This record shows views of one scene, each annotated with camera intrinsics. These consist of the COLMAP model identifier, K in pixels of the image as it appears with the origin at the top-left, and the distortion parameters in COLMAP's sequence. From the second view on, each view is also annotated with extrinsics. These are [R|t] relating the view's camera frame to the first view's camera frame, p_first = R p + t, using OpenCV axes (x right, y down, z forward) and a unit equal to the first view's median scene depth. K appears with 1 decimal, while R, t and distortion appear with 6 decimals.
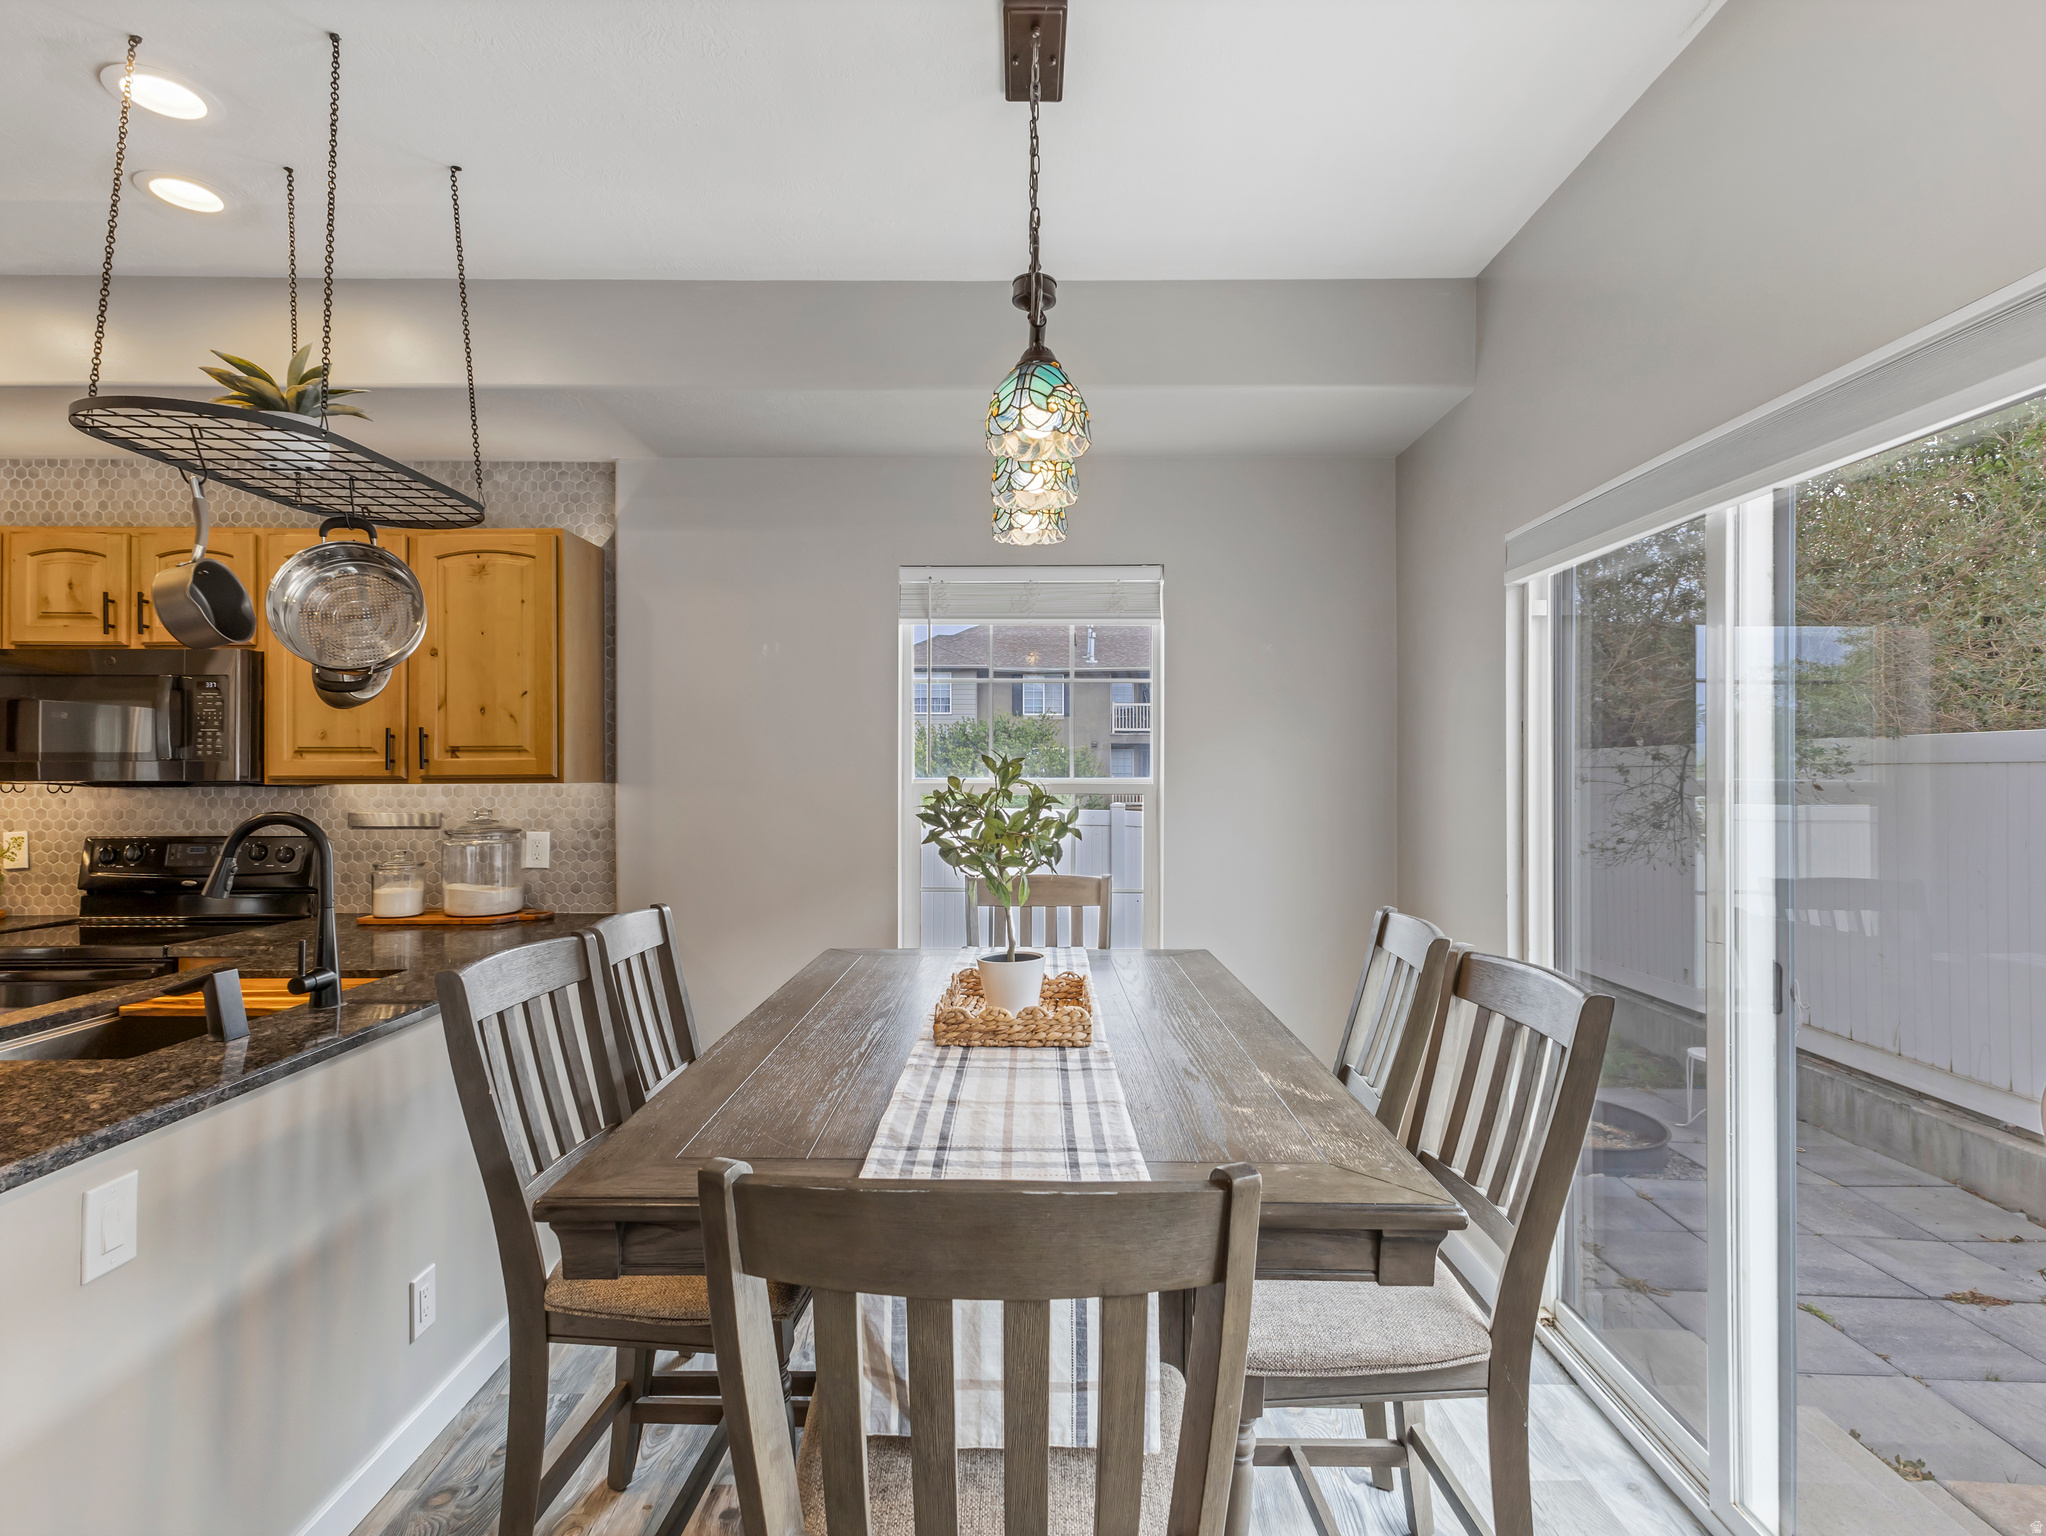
lens RADIAL K [[1023.6, 0, 1033.7], [0, 1023.6, 762.6], [0, 0, 1]] dist [0.008818, 0.001995]
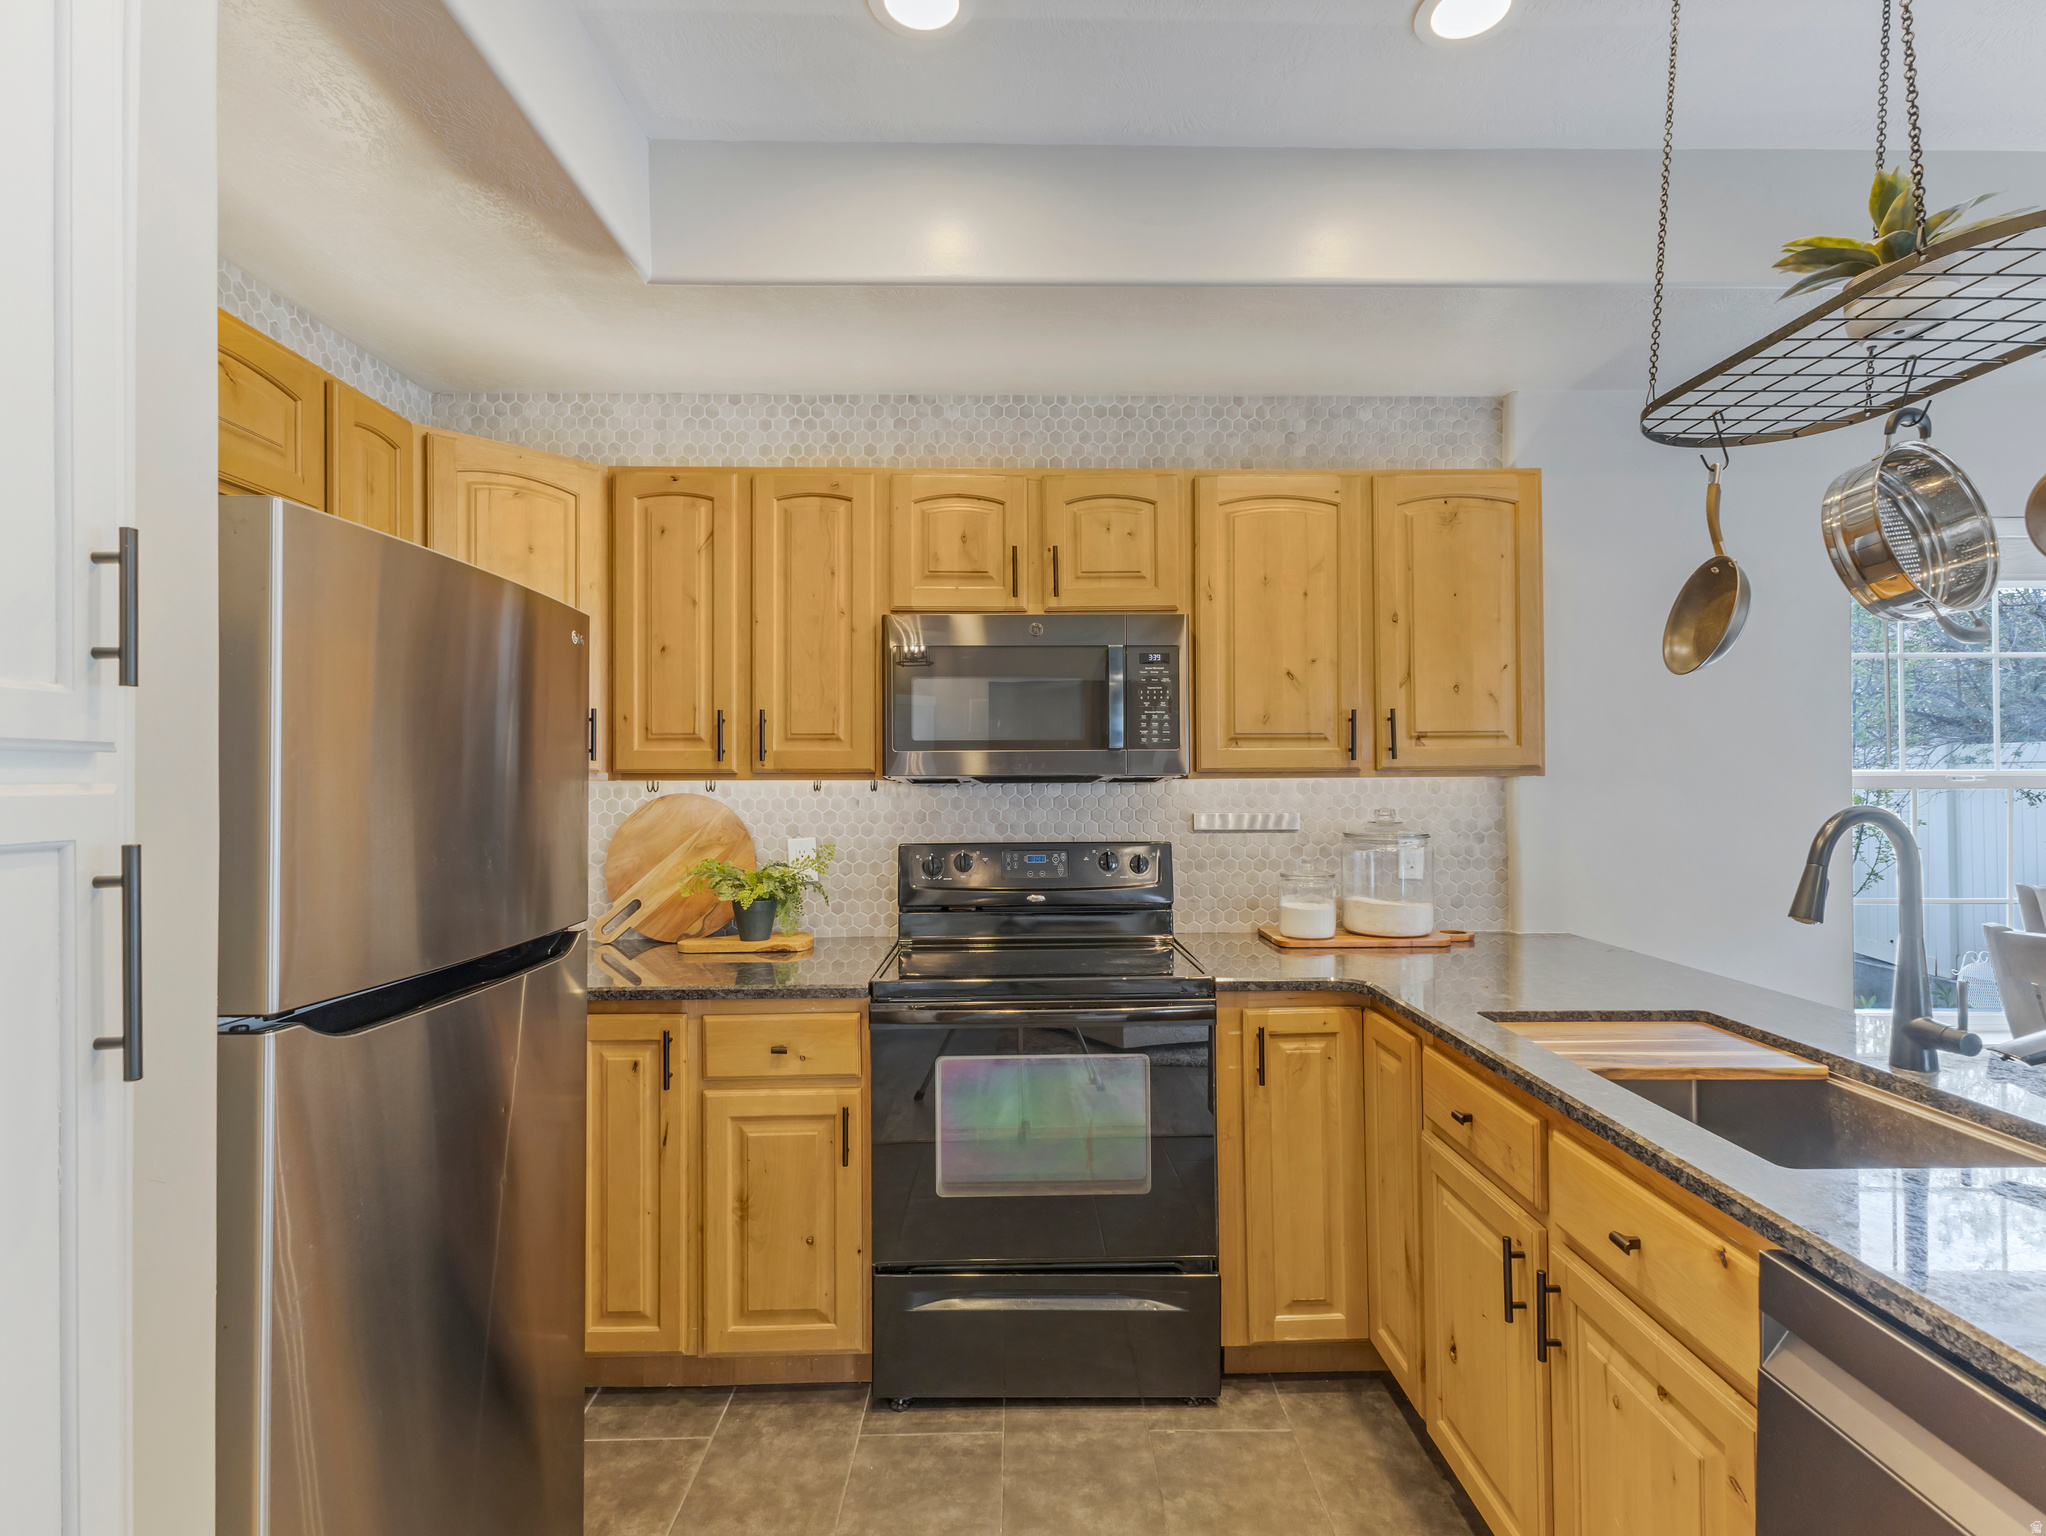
lens RADIAL K [[1023.6, 0, 1023.1], [0, 1023.6, 768.8], [0, 0, 1]] dist [0.008818, 0.001995]
pose [[0.999805, -0.004643, 0.019189, -0.834070], [0.004656, 0.999989, -0.000638, 0.012167], [-0.019186, 0.000727, 0.999816, 0.167332]]
